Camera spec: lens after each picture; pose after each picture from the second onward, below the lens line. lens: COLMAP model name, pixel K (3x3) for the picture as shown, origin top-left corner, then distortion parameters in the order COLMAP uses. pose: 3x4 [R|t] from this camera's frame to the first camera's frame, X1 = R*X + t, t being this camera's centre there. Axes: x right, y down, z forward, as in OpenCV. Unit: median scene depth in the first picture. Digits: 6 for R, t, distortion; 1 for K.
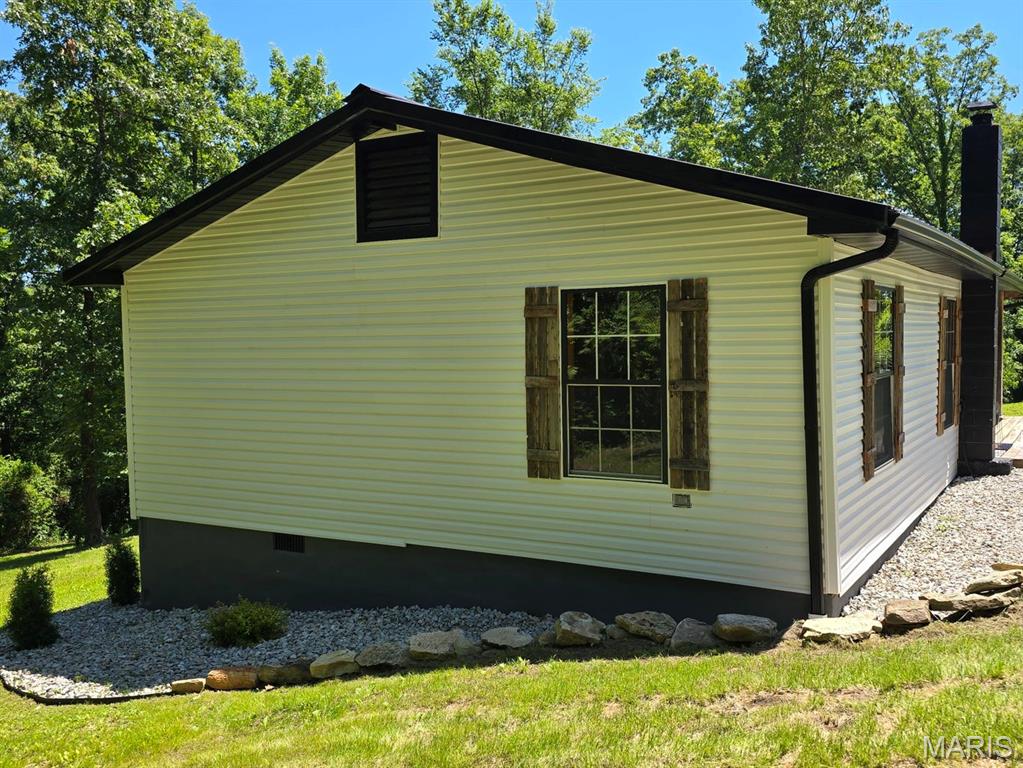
lens RADIAL K [[955.4, 0, 516.5], [0, 955.4, 390.6], [0, 0, 1]] dist [0.042994, 0.000000]
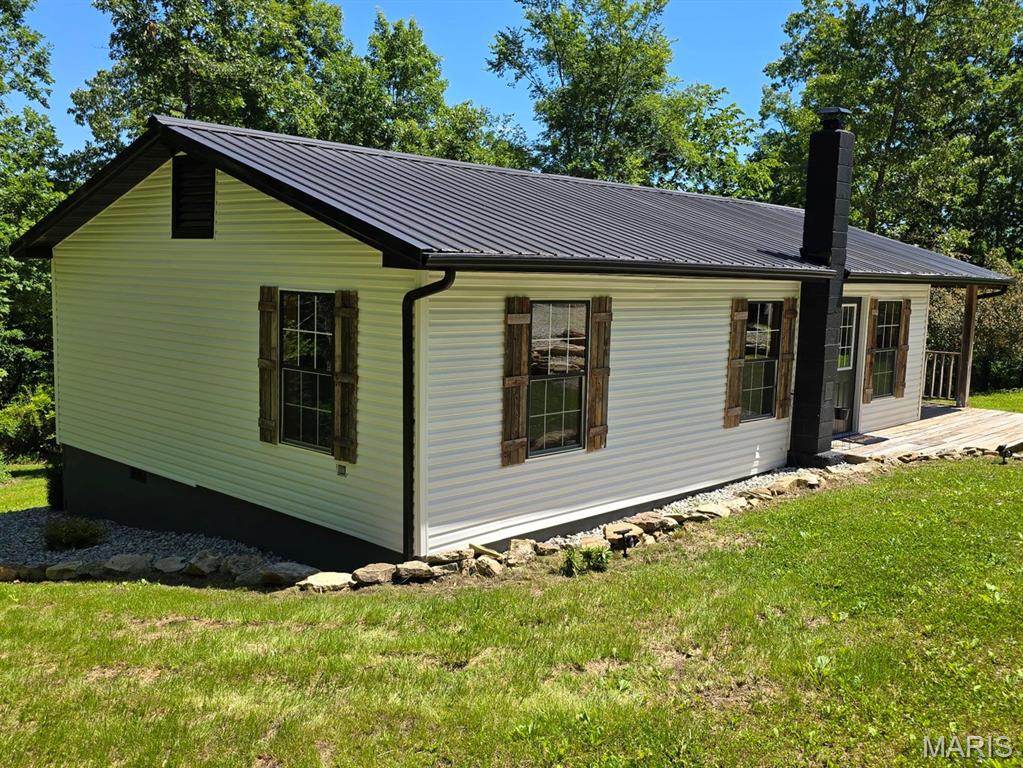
lens RADIAL K [[955.4, 0, 505.4], [0, 955.4, 381.1], [0, 0, 1]] dist [0.042994, 0.000000]
pose [[0.974479, 0.068580, -0.213744, 0.587809], [-0.056611, 0.996492, 0.061630, -0.080326], [0.217221, -0.047957, 0.974944, -0.134513]]
